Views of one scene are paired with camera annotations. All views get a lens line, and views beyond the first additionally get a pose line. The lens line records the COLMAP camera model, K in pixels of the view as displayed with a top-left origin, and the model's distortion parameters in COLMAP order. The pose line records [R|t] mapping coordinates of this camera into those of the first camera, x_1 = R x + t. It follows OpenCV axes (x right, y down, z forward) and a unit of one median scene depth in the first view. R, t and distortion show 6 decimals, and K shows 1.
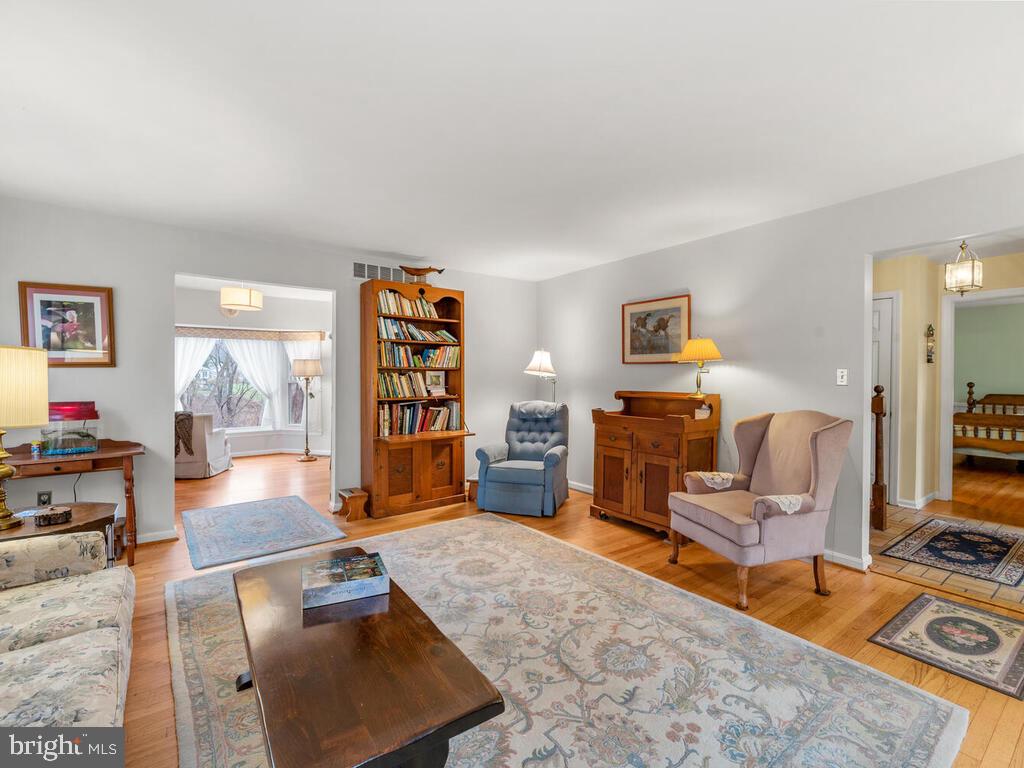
lens RADIAL K [[462.0, 0, 517.0], [0, 462.0, 380.5], [0, 0, 1]] dist [-0.001184, -0.000185]
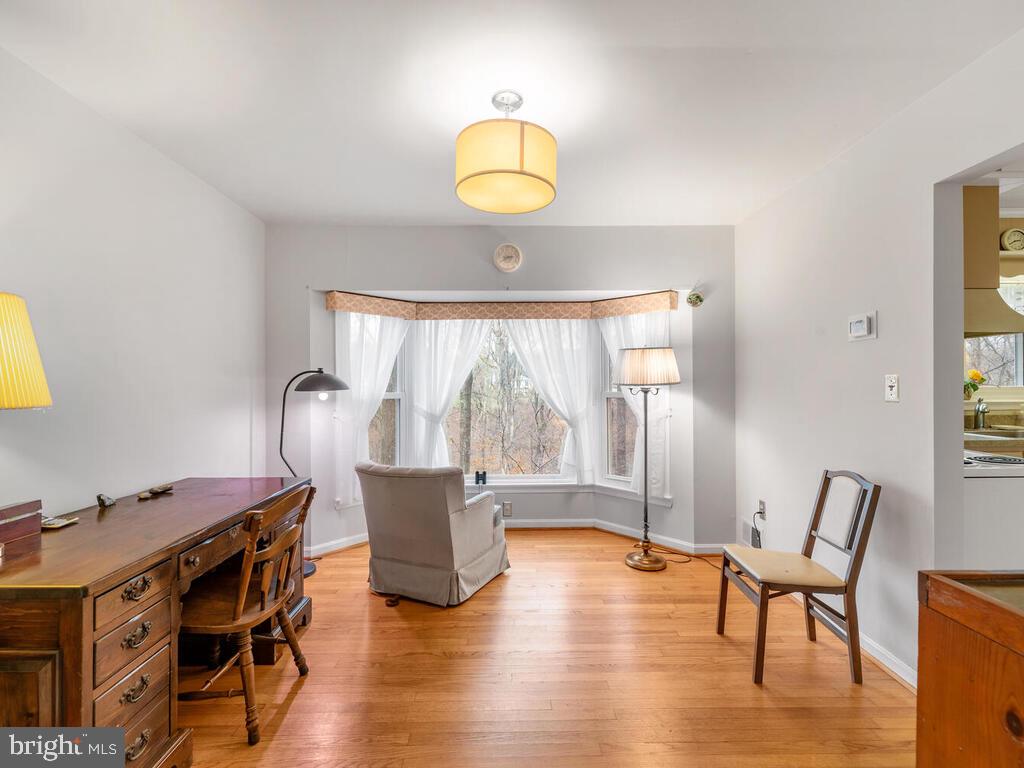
lens RADIAL K [[462.0, 0, 517.0], [0, 462.0, 380.5], [0, 0, 1]] dist [-0.001184, -0.000185]
pose [[0.817451, -0.011168, -0.575890, -0.460269], [0.004615, 0.999907, -0.012840, -0.009472], [0.575980, 0.007839, 0.817426, 0.858661]]
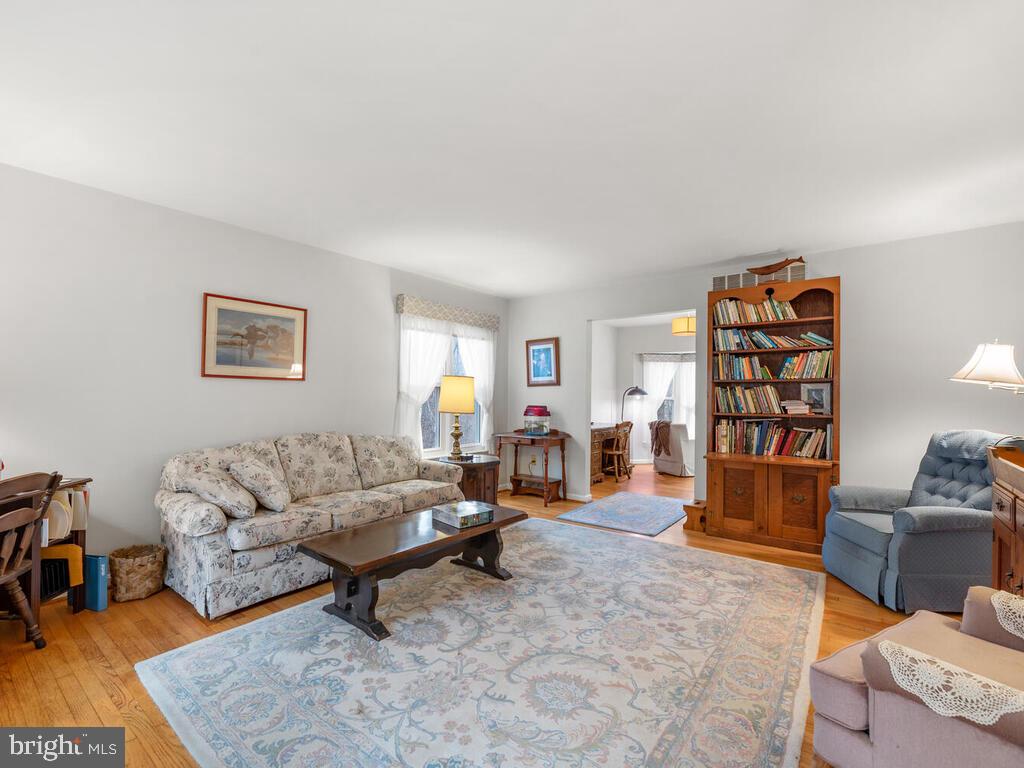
lens RADIAL K [[469.2, 0, 511.2], [0, 469.2, 389.4], [0, 0, 1]] dist [0.000745, 0.000035]
pose [[0.264318, -0.013706, -0.964338, 0.517381], [-0.013288, 0.999752, -0.017852, 0.012646], [0.964344, 0.017533, 0.264071, 0.310157]]
